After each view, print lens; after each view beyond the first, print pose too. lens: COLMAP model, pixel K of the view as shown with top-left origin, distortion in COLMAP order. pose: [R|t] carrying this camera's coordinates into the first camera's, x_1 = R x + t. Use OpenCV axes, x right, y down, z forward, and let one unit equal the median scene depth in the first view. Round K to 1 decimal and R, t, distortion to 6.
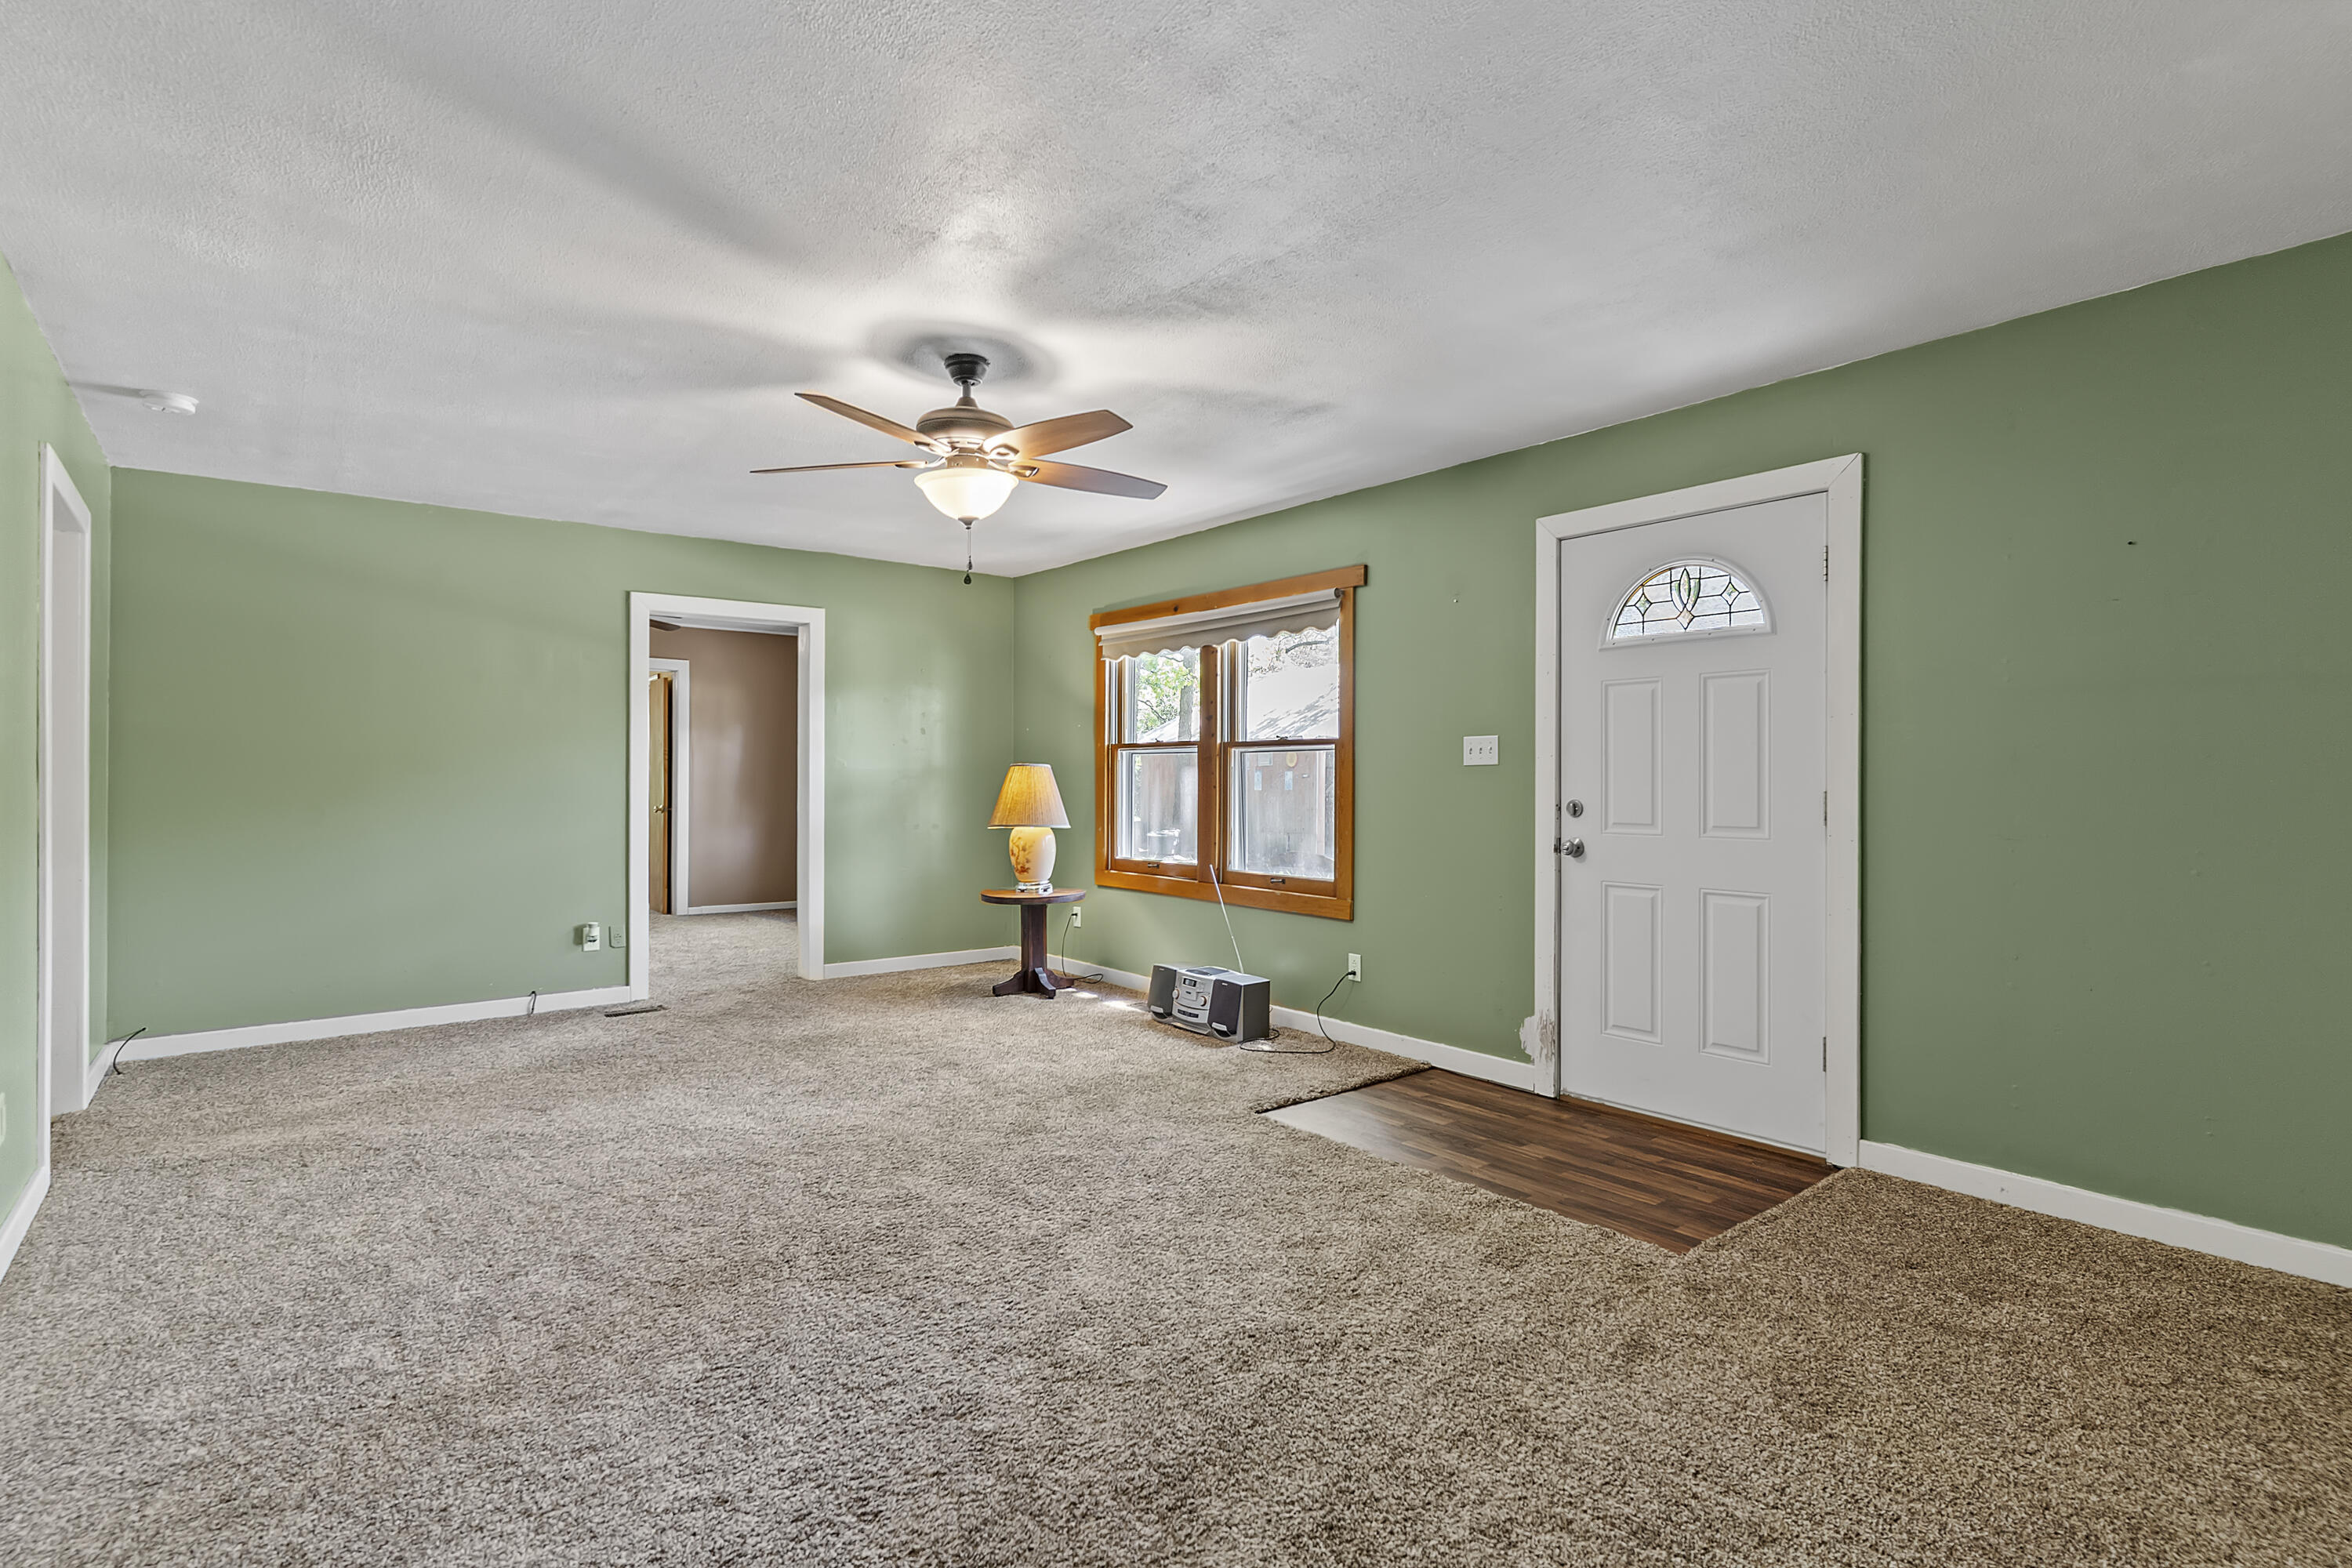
lens RADIAL K [[1141.4, 0, 1181.0], [0, 1141.4, 781.8], [0, 0, 1]] dist [-0.006969, -0.000370]
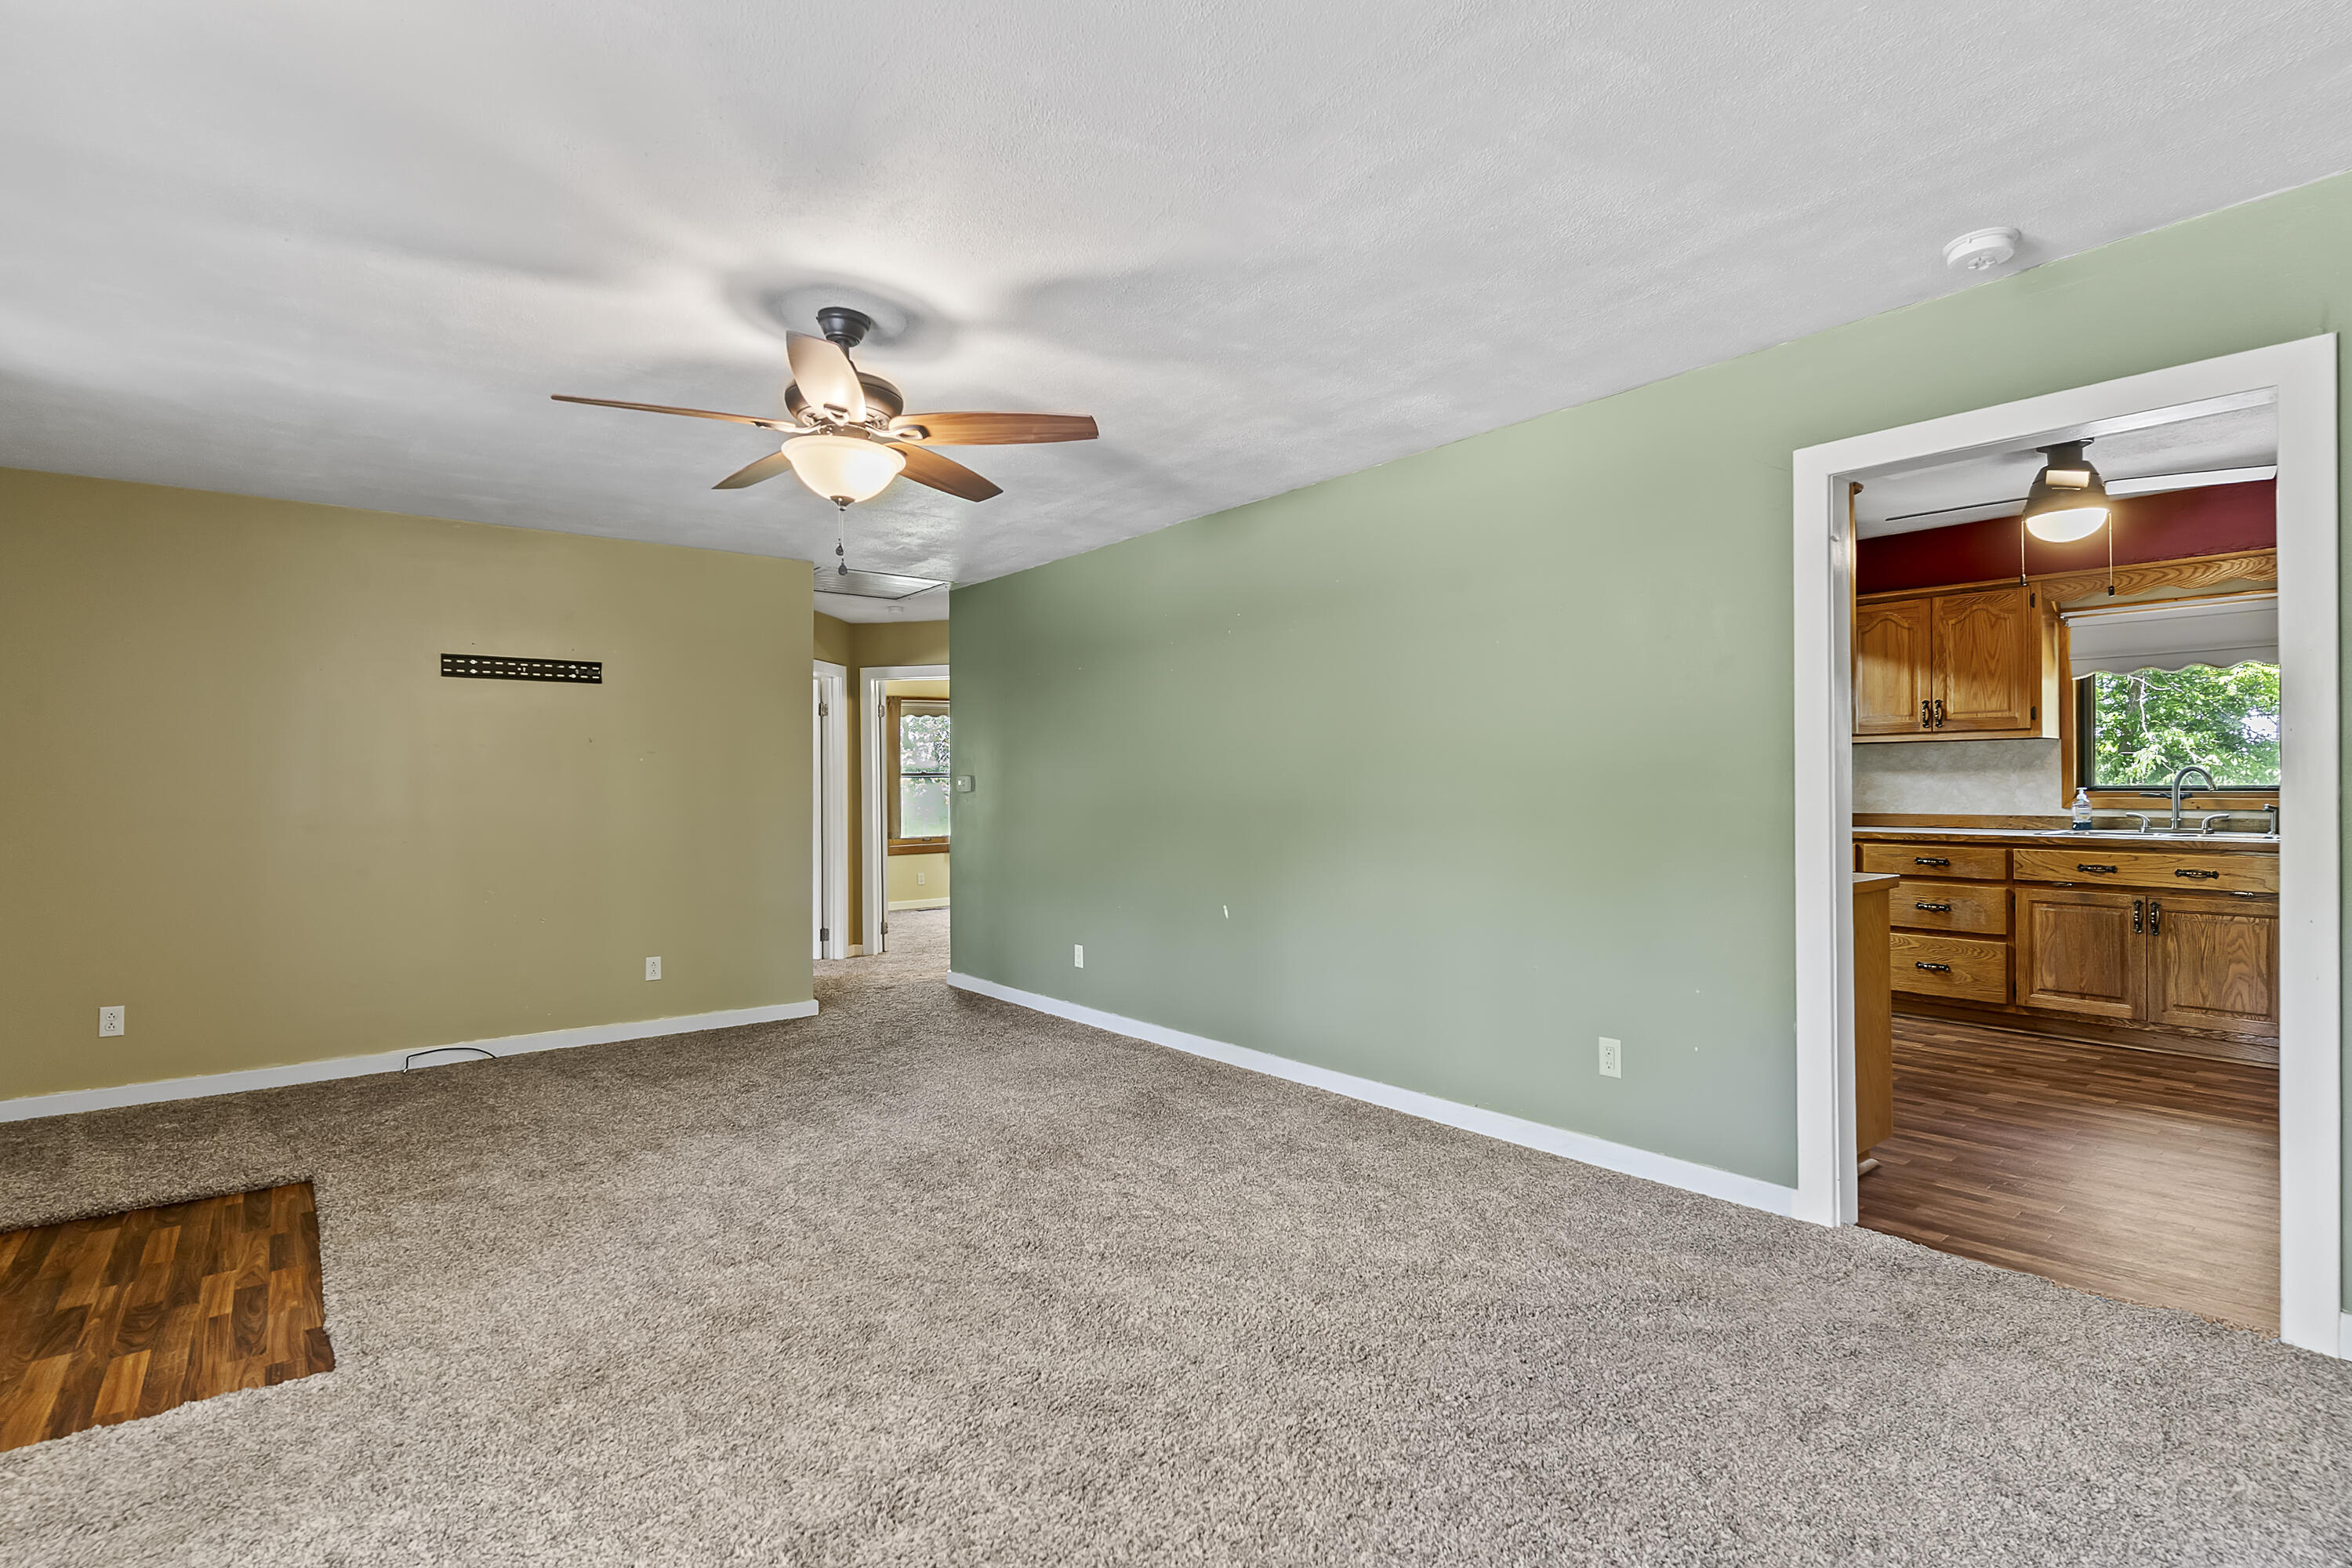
lens RADIAL K [[1141.4, 0, 1173.7], [0, 1141.4, 788.8], [0, 0, 1]] dist [-0.006969, -0.000370]
pose [[-0.999870, 0.005956, 0.014980, -0.460672], [0.005933, 0.999981, -0.001572, -0.008080], [-0.014989, -0.001483, -0.999887, 1.907499]]
